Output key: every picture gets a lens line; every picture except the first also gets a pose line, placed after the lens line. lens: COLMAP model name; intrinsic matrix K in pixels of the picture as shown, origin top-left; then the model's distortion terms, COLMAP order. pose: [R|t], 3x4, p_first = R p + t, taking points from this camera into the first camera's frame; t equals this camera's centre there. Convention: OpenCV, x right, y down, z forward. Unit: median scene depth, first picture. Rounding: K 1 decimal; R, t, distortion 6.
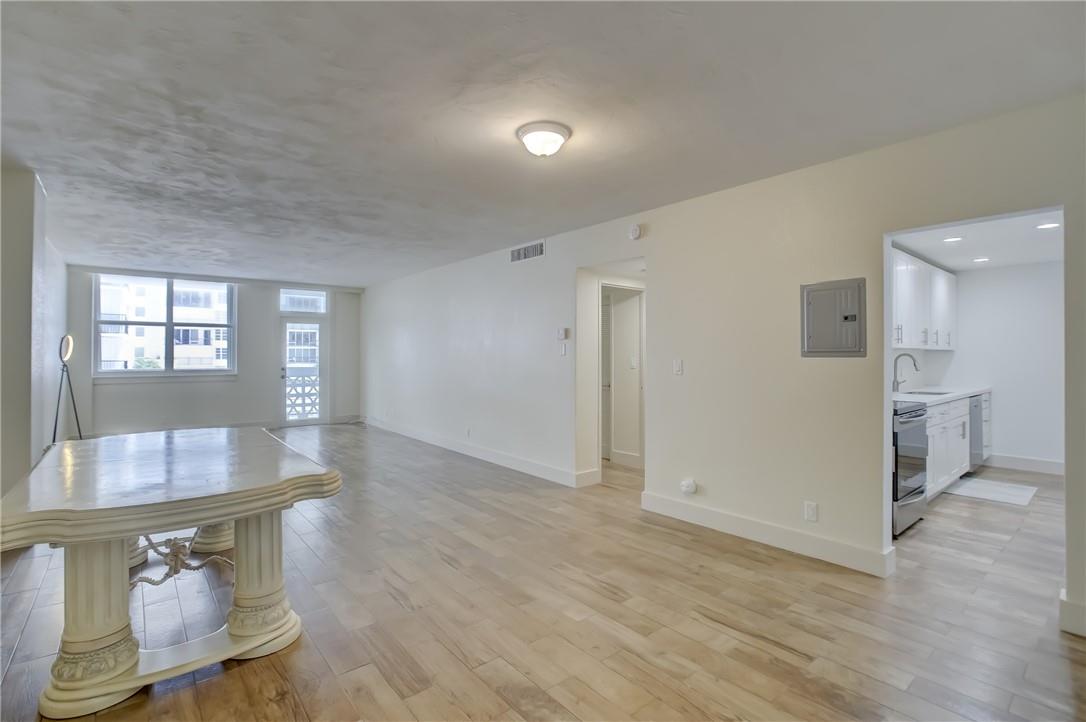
lens RADIAL K [[508.0, 0, 539.1], [0, 508.0, 355.1], [0, 0, 1]] dist [-0.055231, 0.020941]
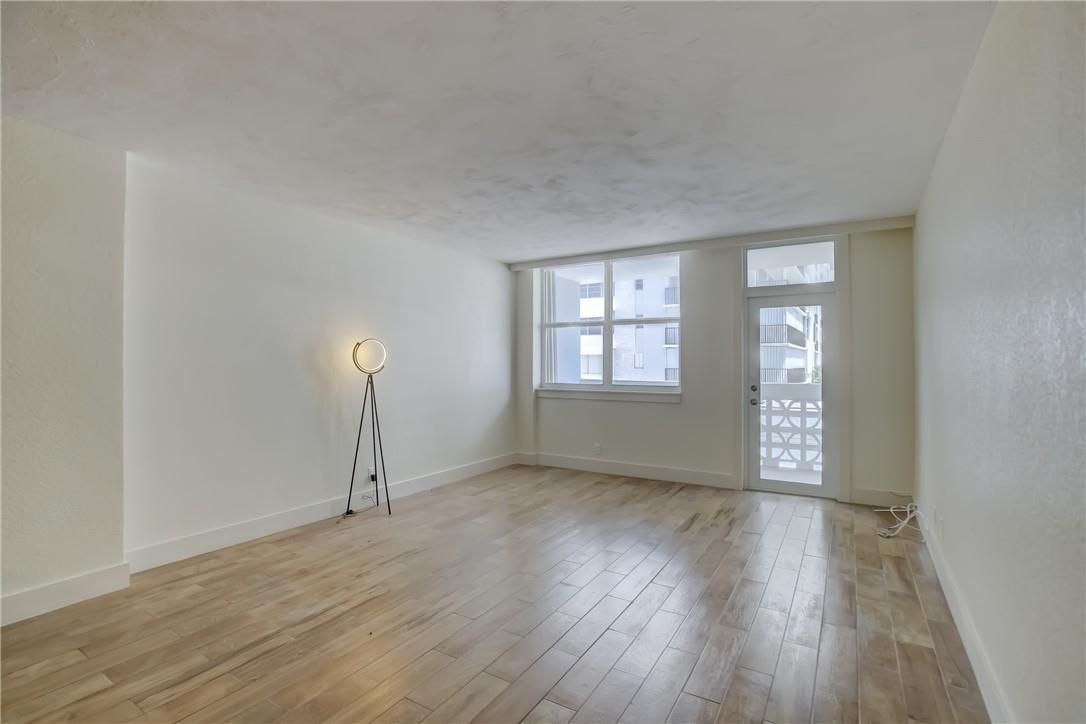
lens RADIAL K [[495.4, 0, 556.4], [0, 495.4, 354.8], [0, 0, 1]] dist [-0.050669, 0.017752]
pose [[0.335061, -0.017156, -0.942040, -0.058724], [-0.001191, 0.999826, -0.018632, 0.000525], [0.942196, 0.007365, 0.334982, 0.616933]]
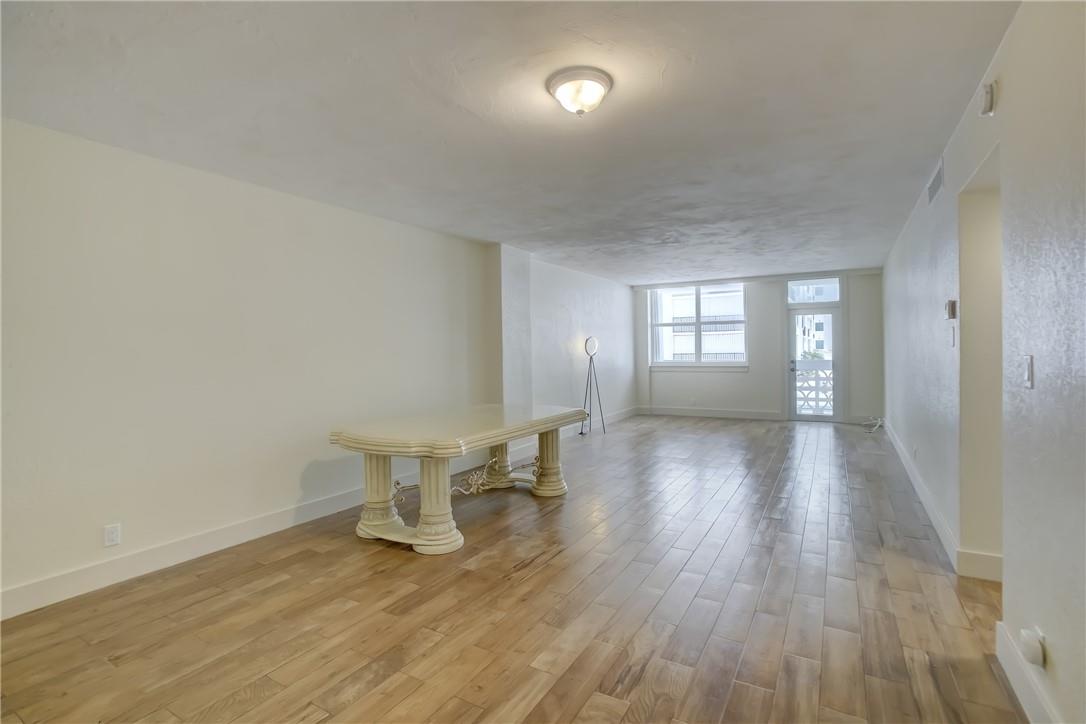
lens RADIAL K [[499.4, 0, 547.2], [0, 499.4, 353.6], [0, 0, 1]] dist [-0.054494, 0.019091]
pose [[0.344439, -0.000656, -0.938808, 0.246188], [0.014298, 0.999887, 0.004547, 0.000618], [0.938700, -0.014990, 0.344410, 0.213936]]
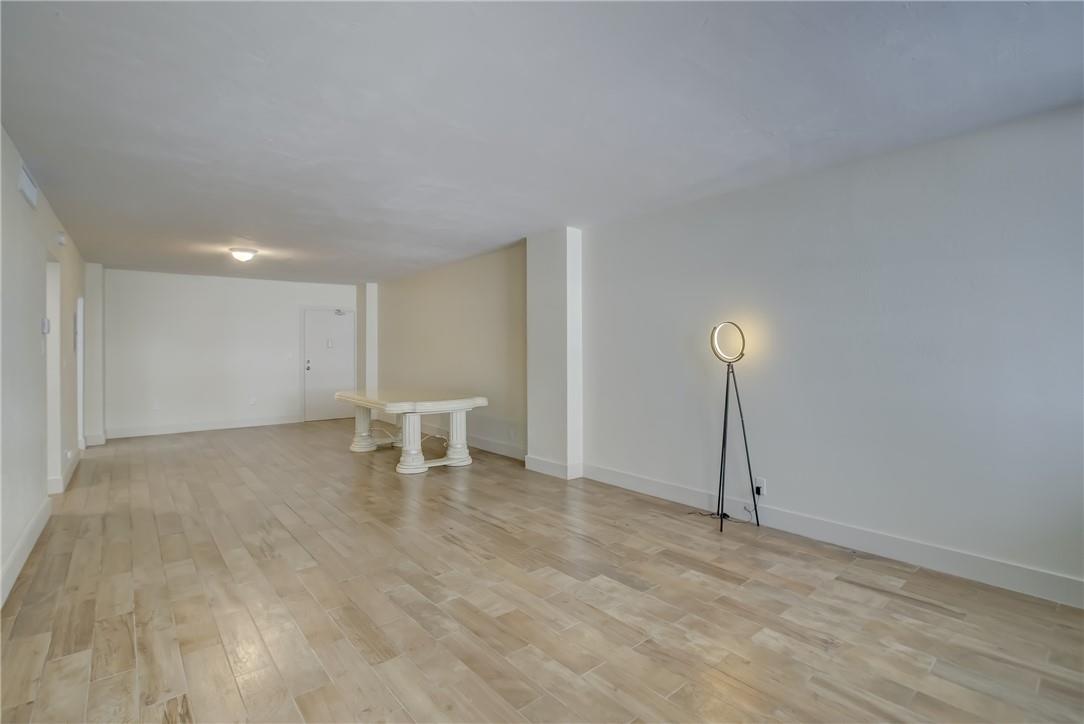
lens RADIAL K [[507.0, 0, 538.1], [0, 507.0, 356.1], [0, 0, 1]] dist [-0.055231, 0.020941]
pose [[-0.999967, 0.003845, -0.007149, -0.417844], [0.003739, 0.999883, 0.014806, -0.001745], [0.007205, 0.014778, -0.999865, 1.032262]]
